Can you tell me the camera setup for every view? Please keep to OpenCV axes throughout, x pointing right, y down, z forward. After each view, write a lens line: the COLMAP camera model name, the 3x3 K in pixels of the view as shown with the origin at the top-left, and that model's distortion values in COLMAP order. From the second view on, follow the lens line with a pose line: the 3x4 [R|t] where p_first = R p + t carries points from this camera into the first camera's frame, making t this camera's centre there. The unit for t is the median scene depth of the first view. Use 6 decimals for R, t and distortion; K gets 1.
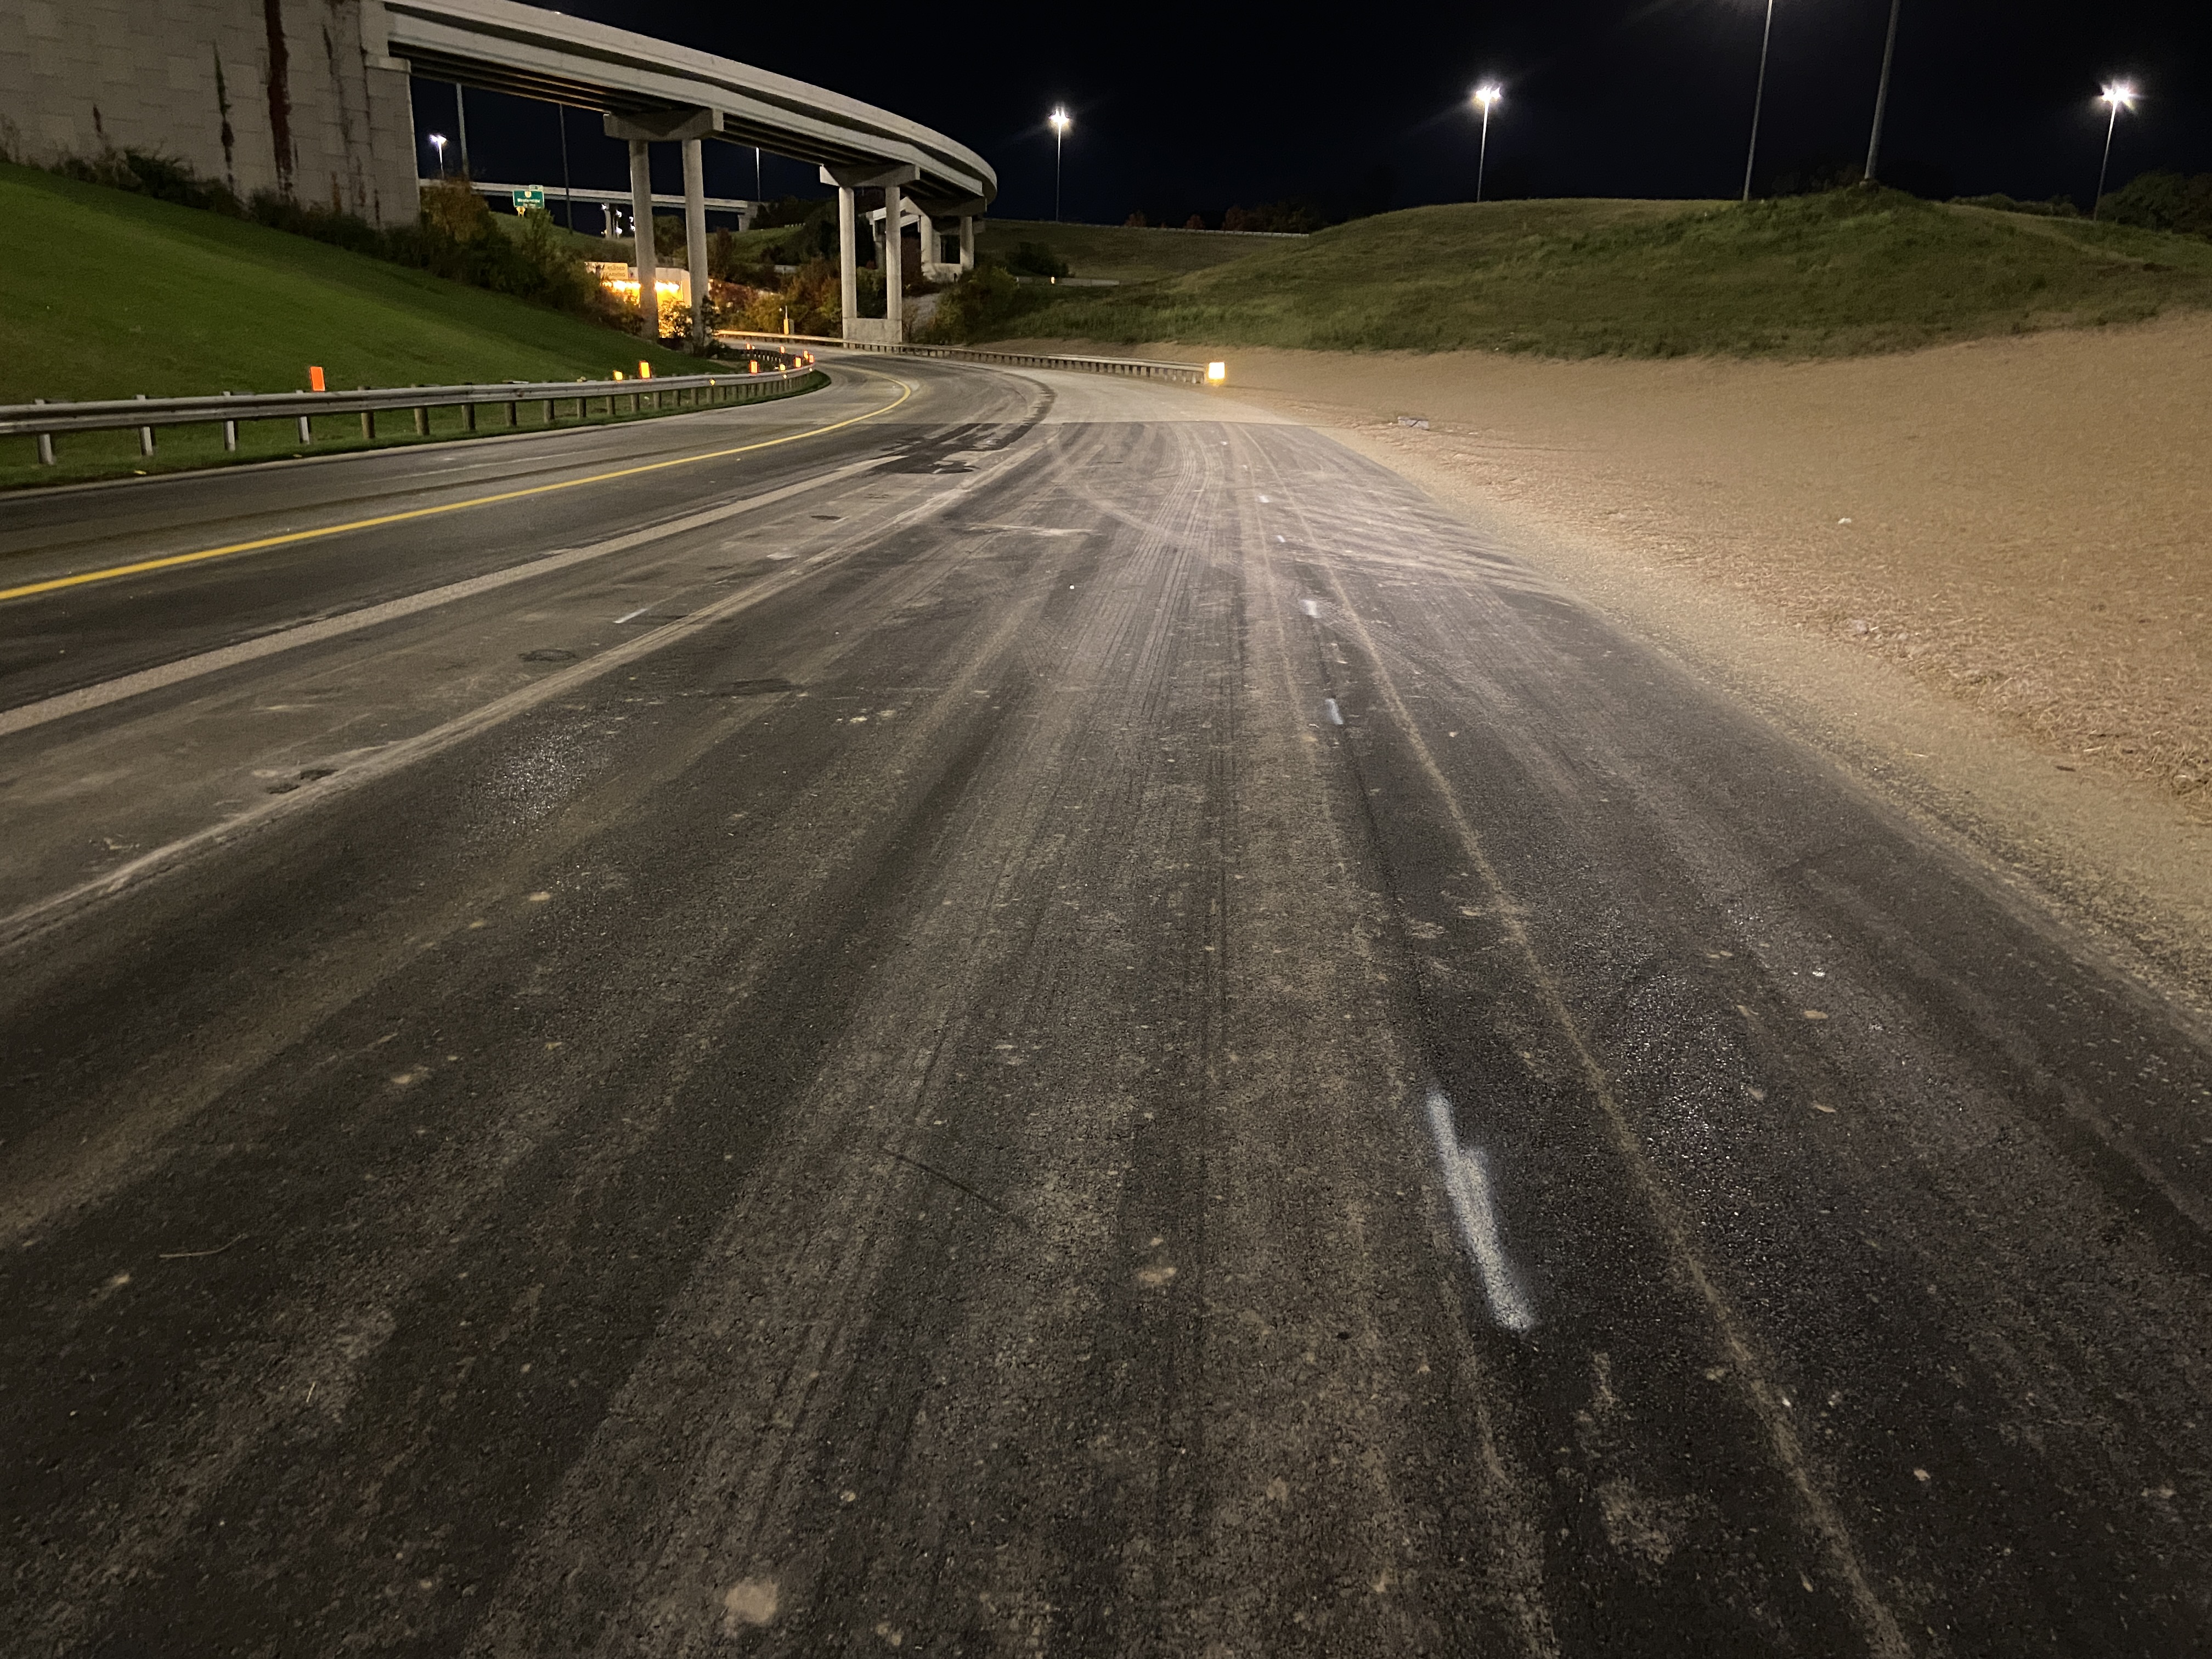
lens RADIAL K [[1665.3, 0, 1078.1], [0, 1665.3, 792.1], [0, 0, 1]] dist [0.133742, -0.157246]
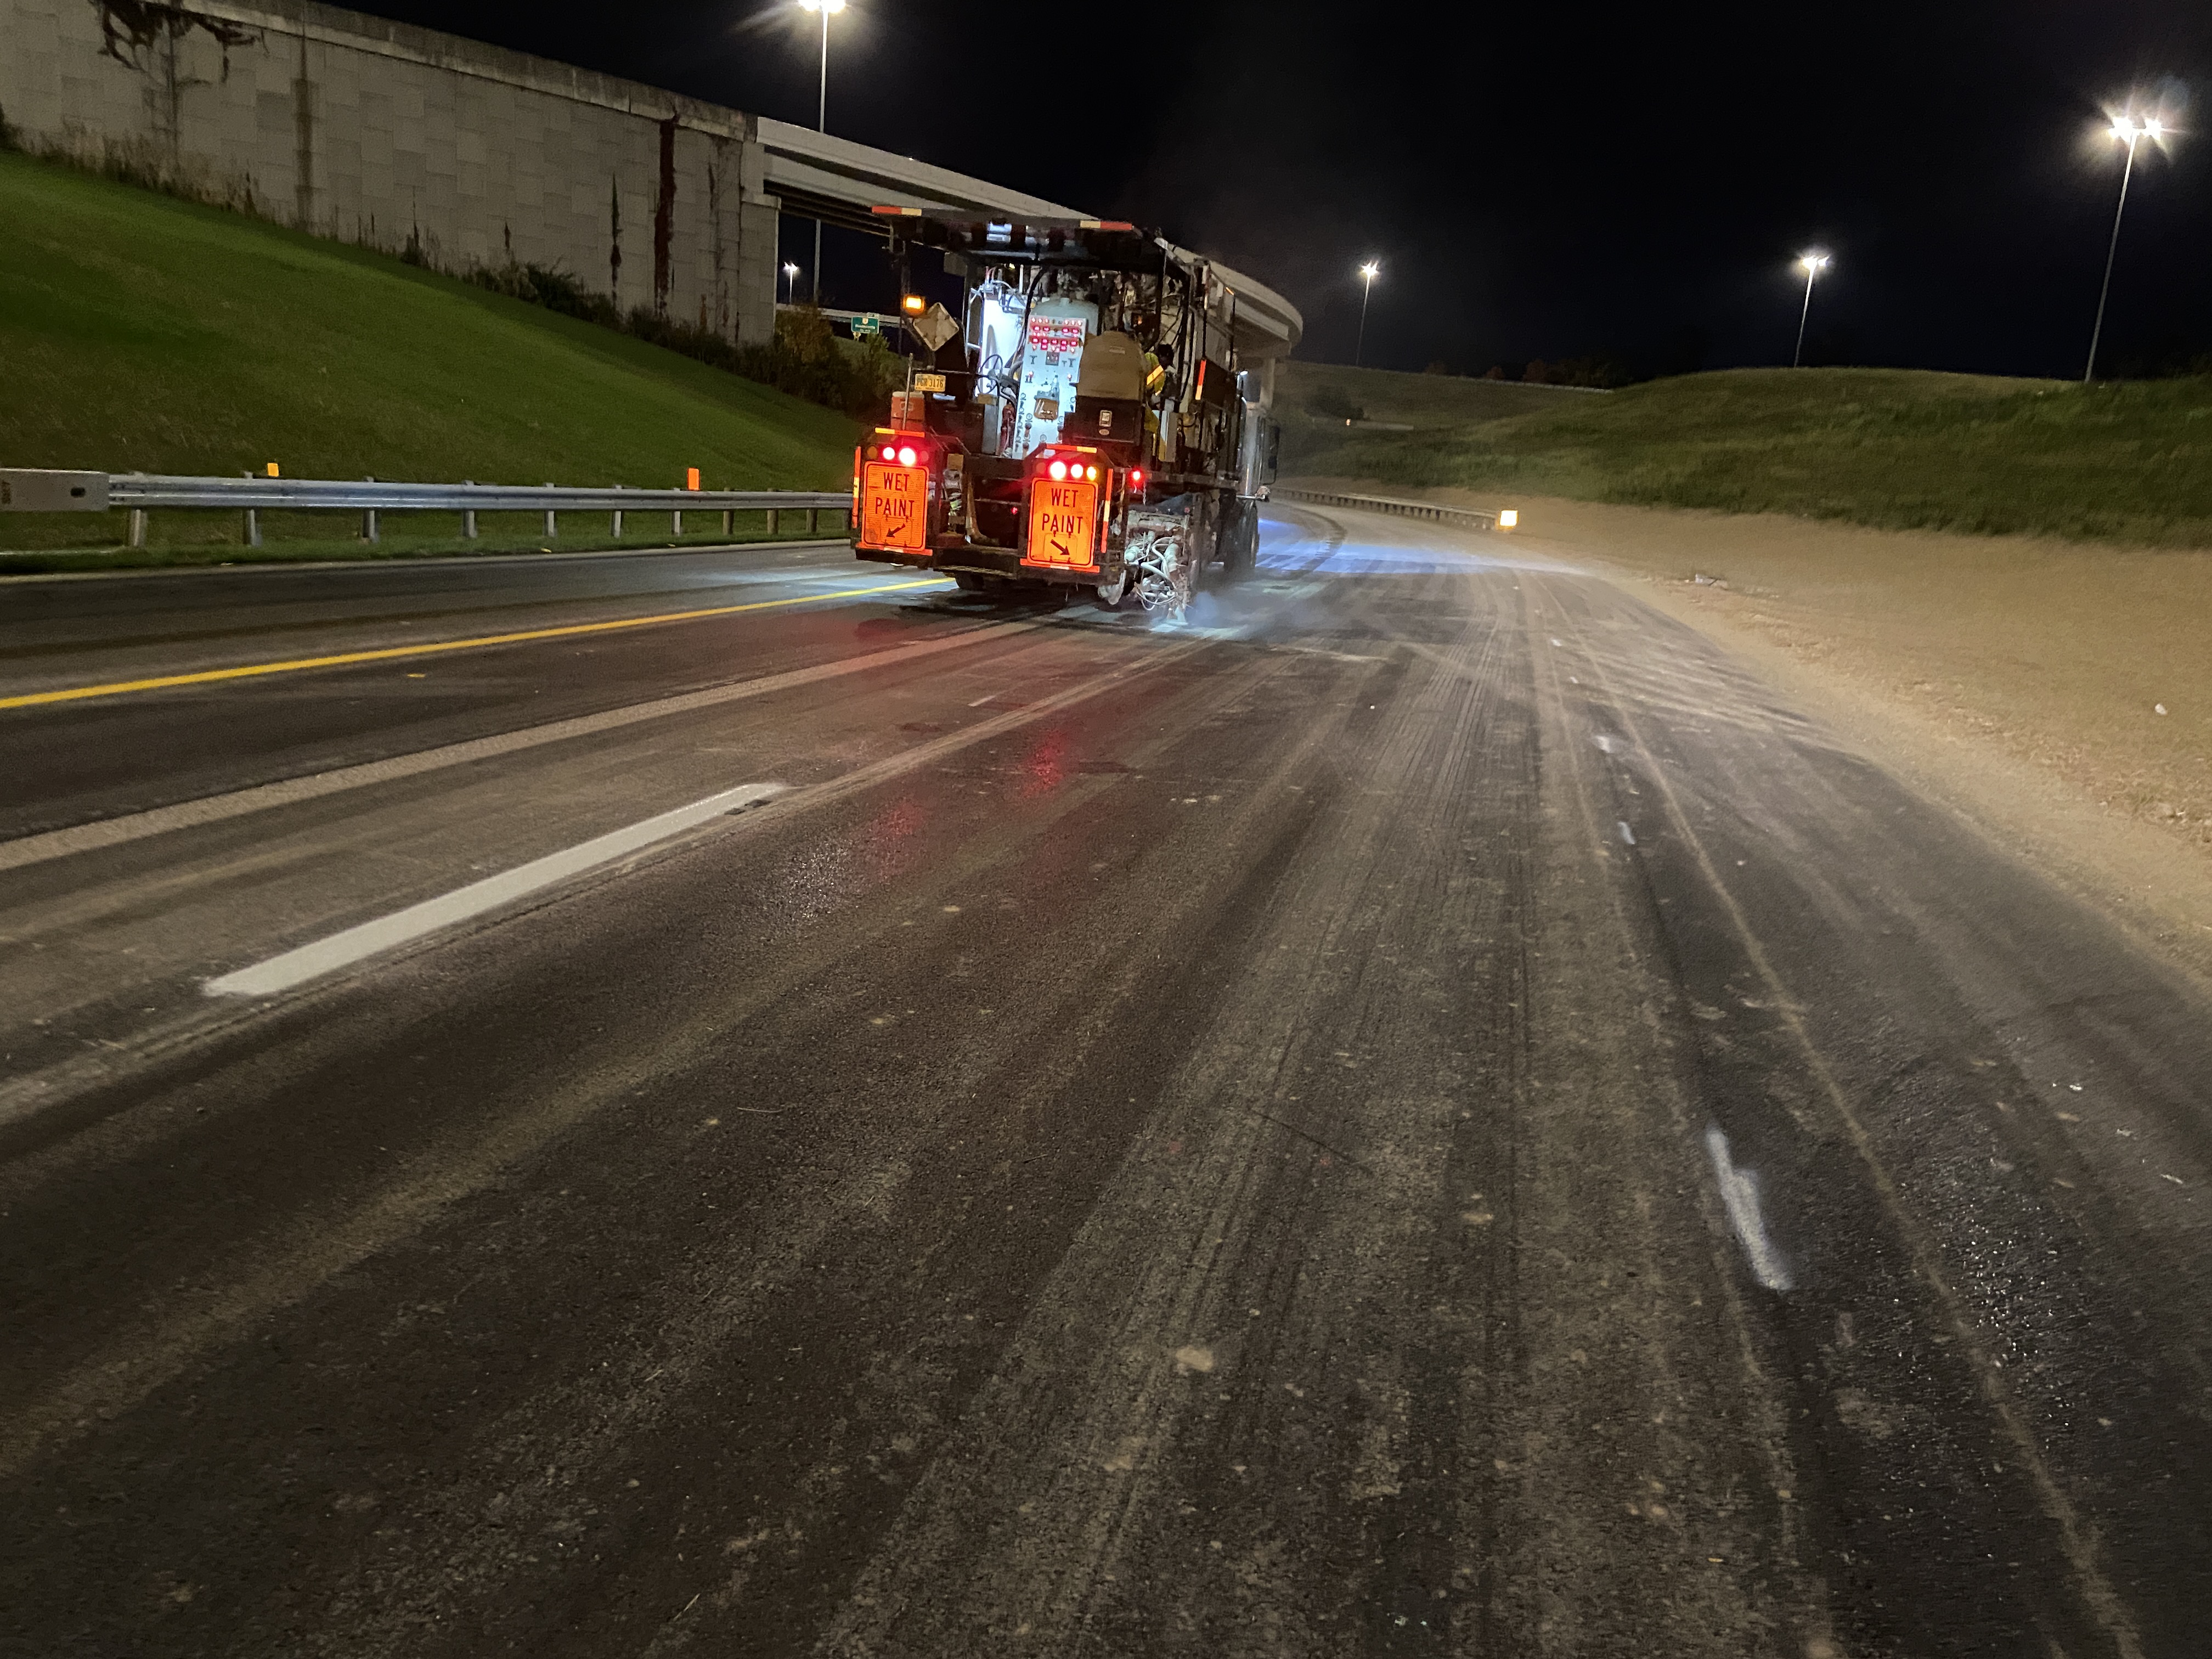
lens RADIAL K [[1647.3, 0, 1089.1], [0, 1647.3, 788.6], [0, 0, 1]] dist [0.148145, -0.170416]
pose [[0.985042, 0.088896, -0.147615, -0.031795], [-0.099621, 0.992773, -0.066914, 0.029160], [0.140599, 0.080618, 0.986779, -0.118450]]
